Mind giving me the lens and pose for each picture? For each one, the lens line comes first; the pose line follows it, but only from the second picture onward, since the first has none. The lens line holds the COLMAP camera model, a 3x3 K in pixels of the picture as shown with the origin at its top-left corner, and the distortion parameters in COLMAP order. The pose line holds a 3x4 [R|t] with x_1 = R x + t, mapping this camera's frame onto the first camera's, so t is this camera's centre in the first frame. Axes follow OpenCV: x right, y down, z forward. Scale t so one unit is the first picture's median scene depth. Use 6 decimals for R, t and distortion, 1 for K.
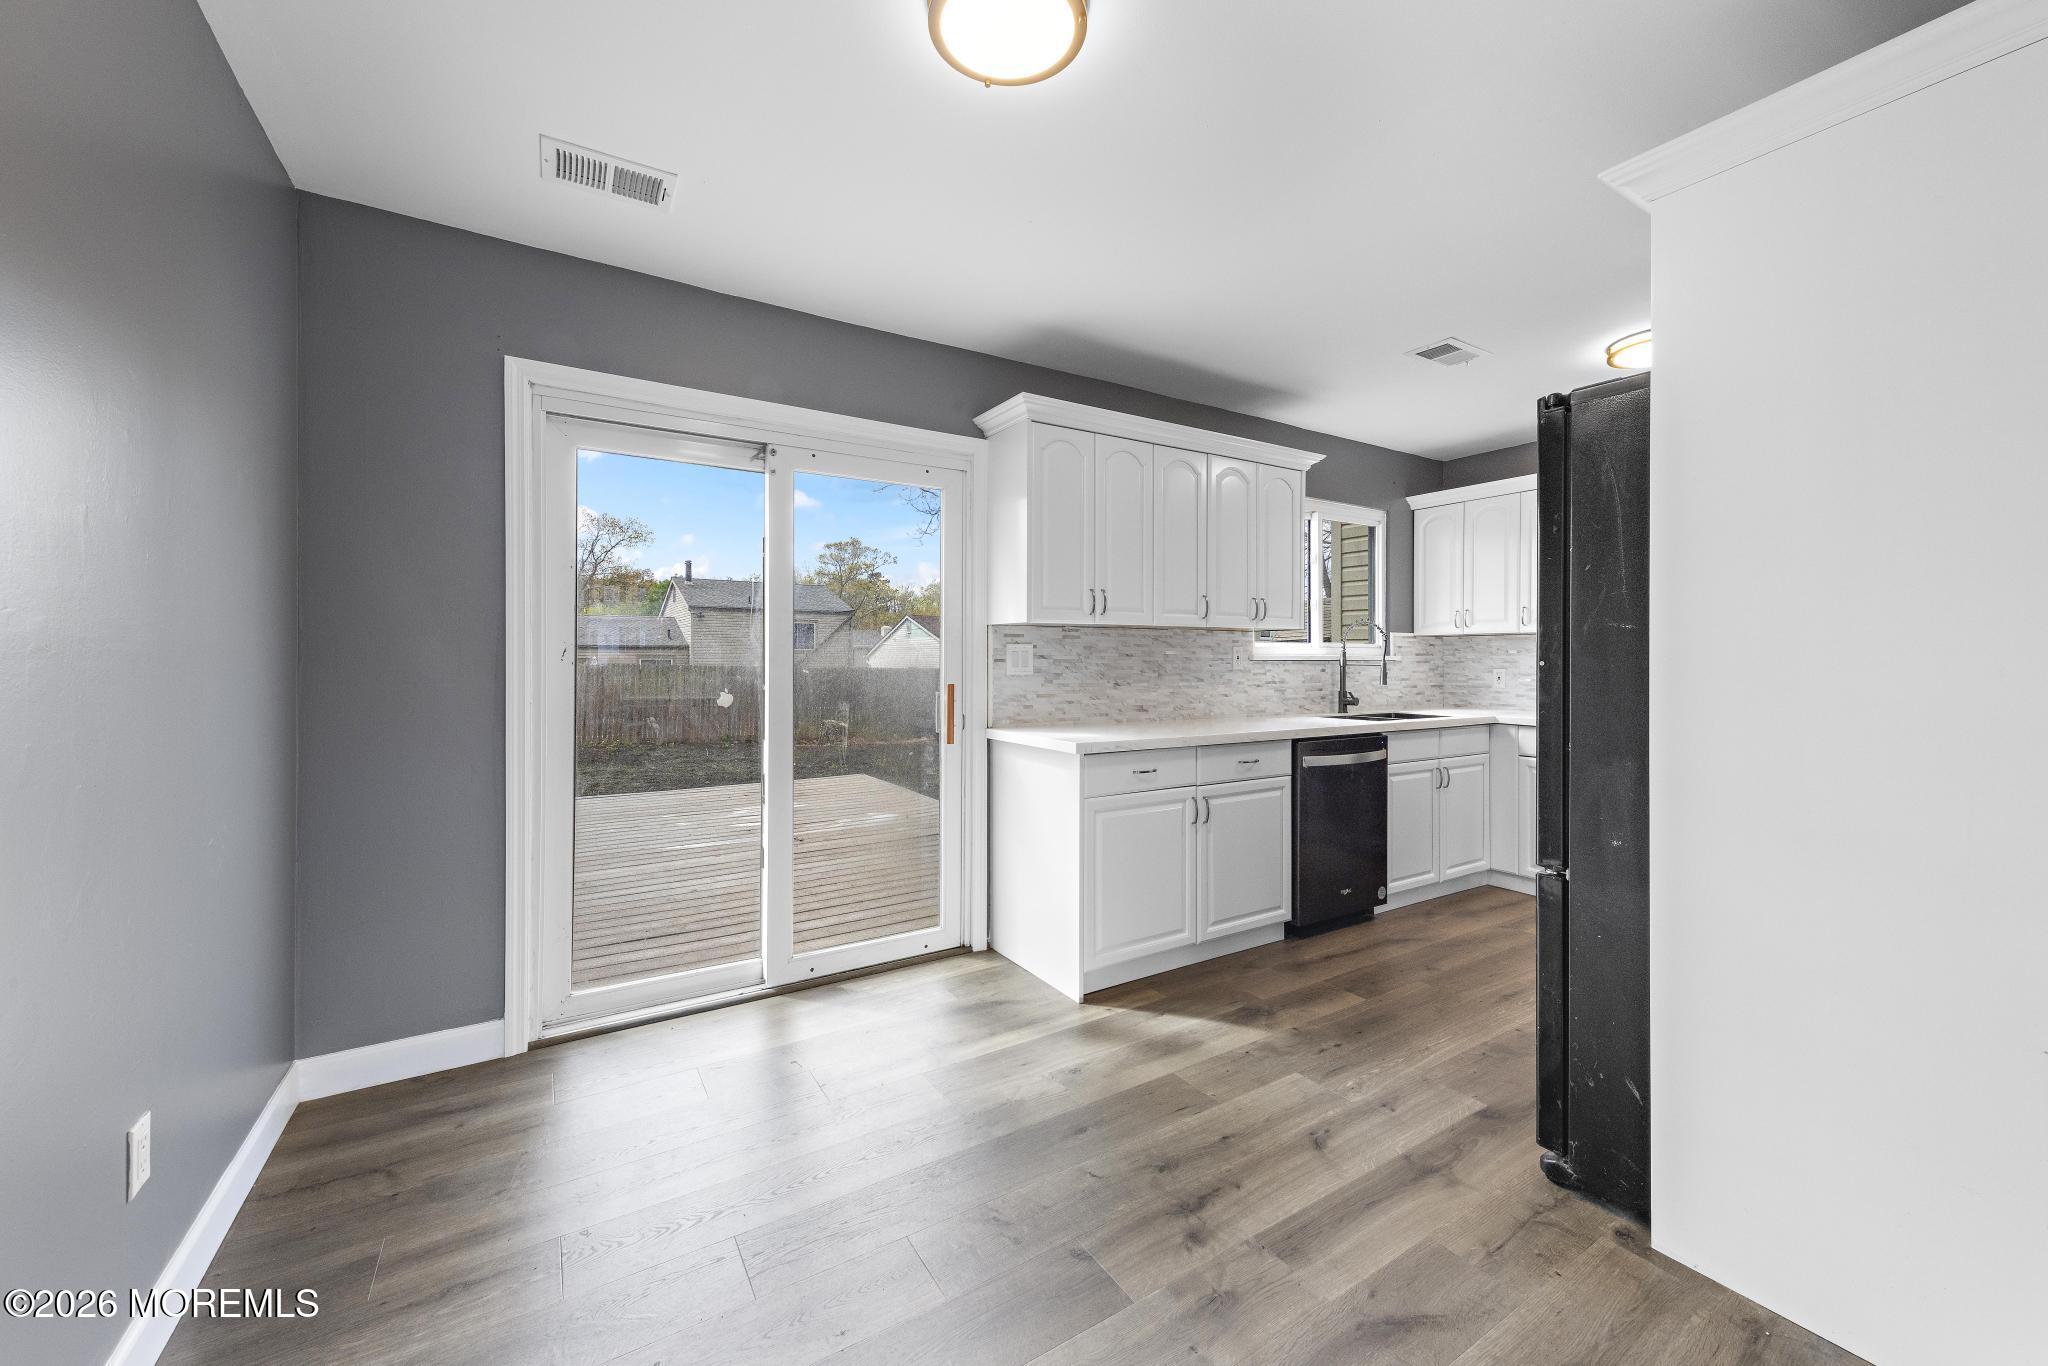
lens RADIAL K [[802.5, 0, 1031.3], [0, 802.5, 674.9], [0, 0, 1]] dist [0.002757, 0.000080]
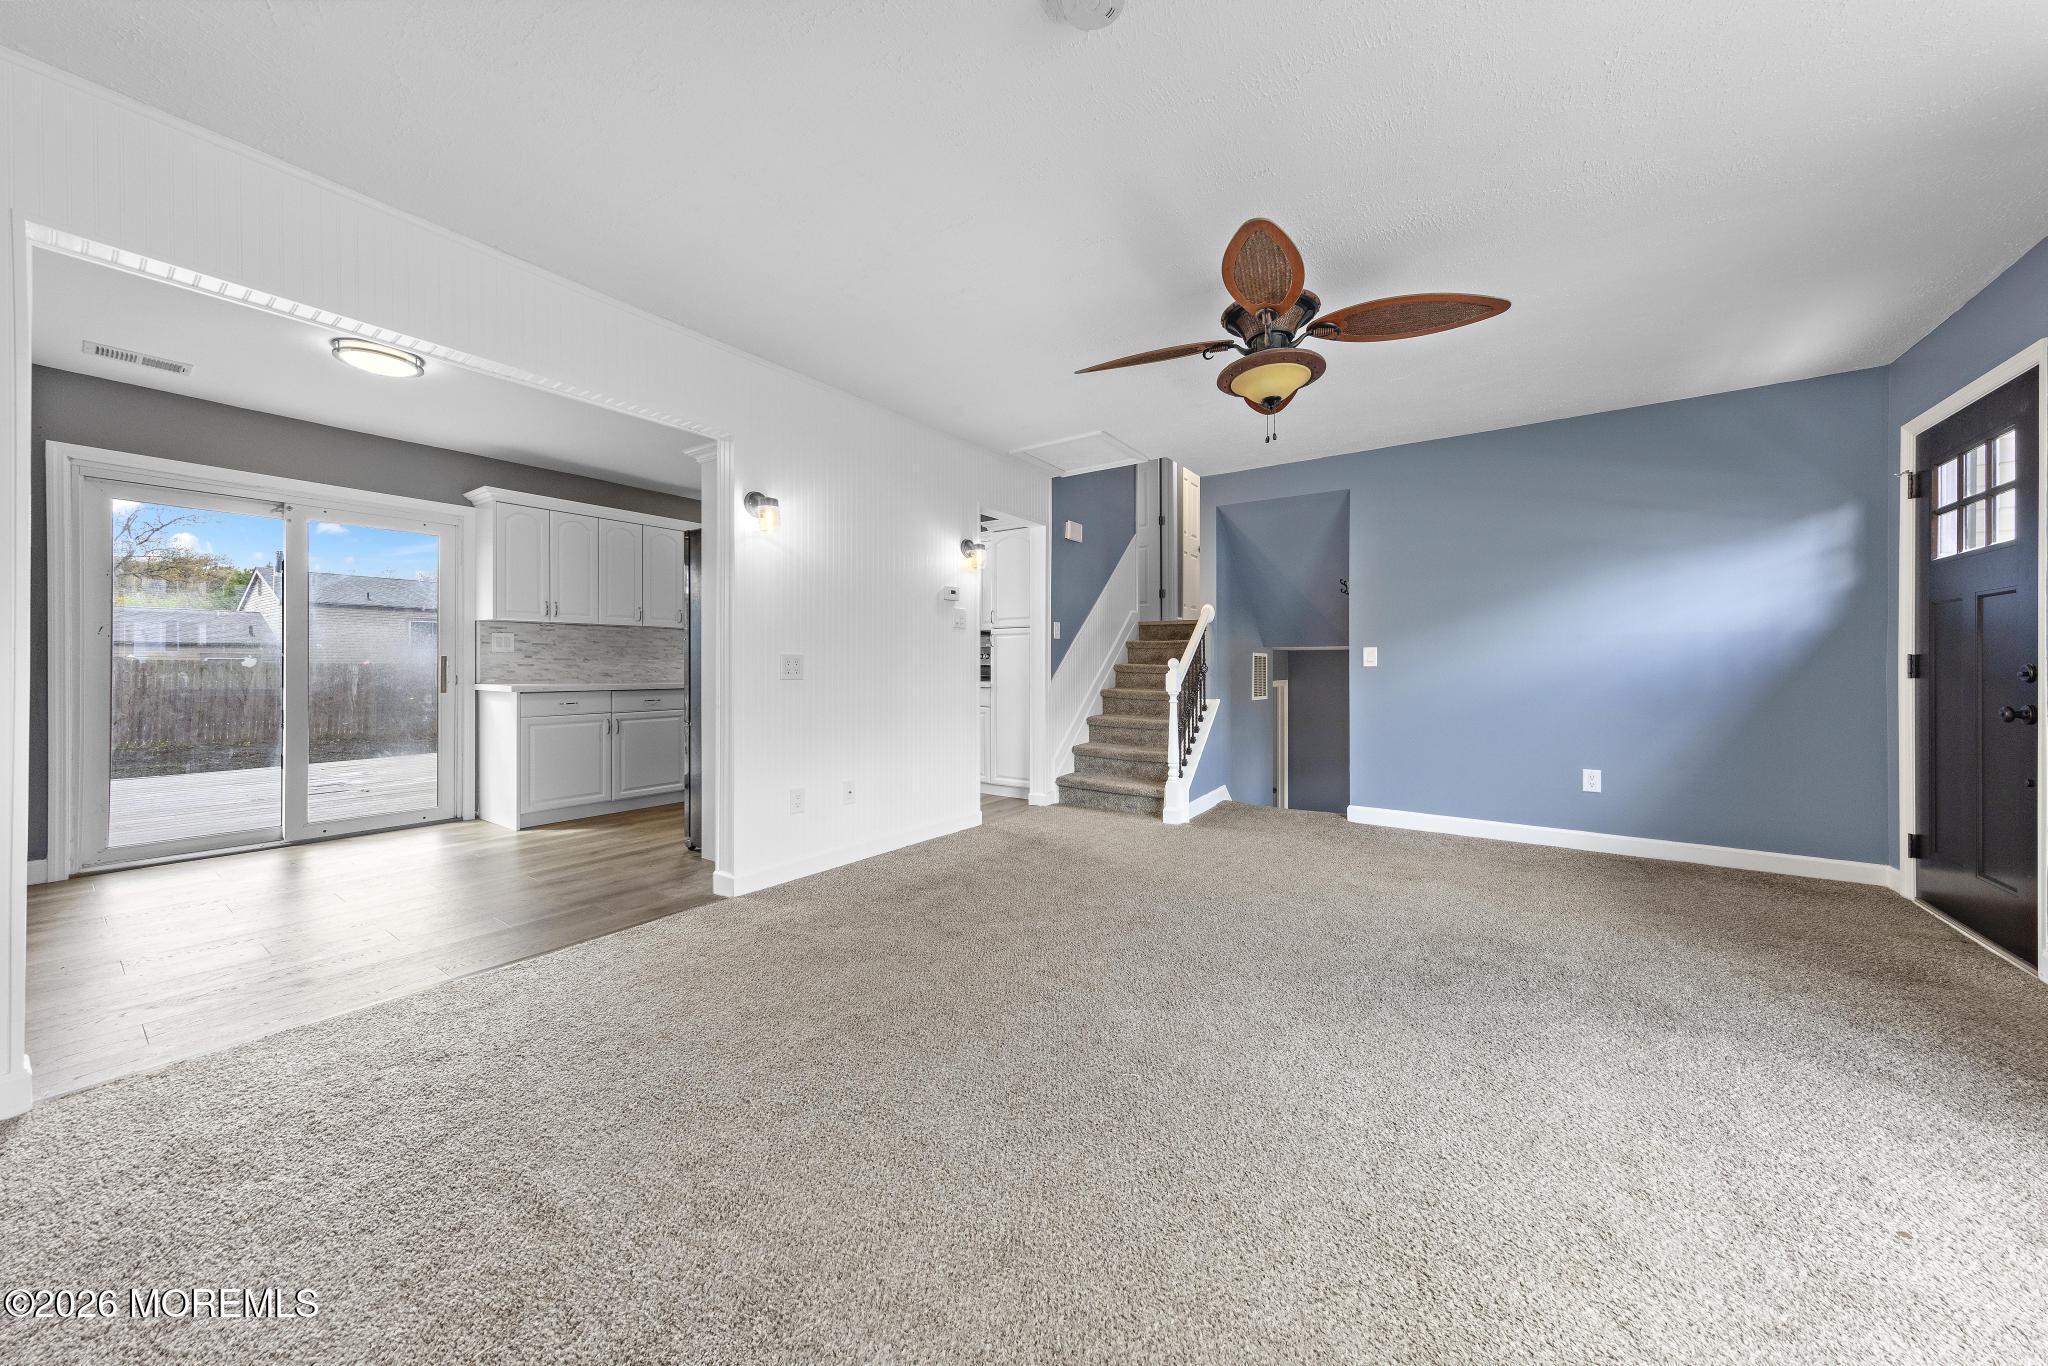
lens RADIAL K [[692.5, 0, 1031.8], [0, 692.5, 673.5], [0, 0, 1]] dist [0.000961, 0.000098]
pose [[0.914715, -0.005087, 0.404069, 0.414023], [0.006774, 0.999973, -0.002745, 0.057066], [-0.404044, 0.005248, 0.914725, -0.755549]]
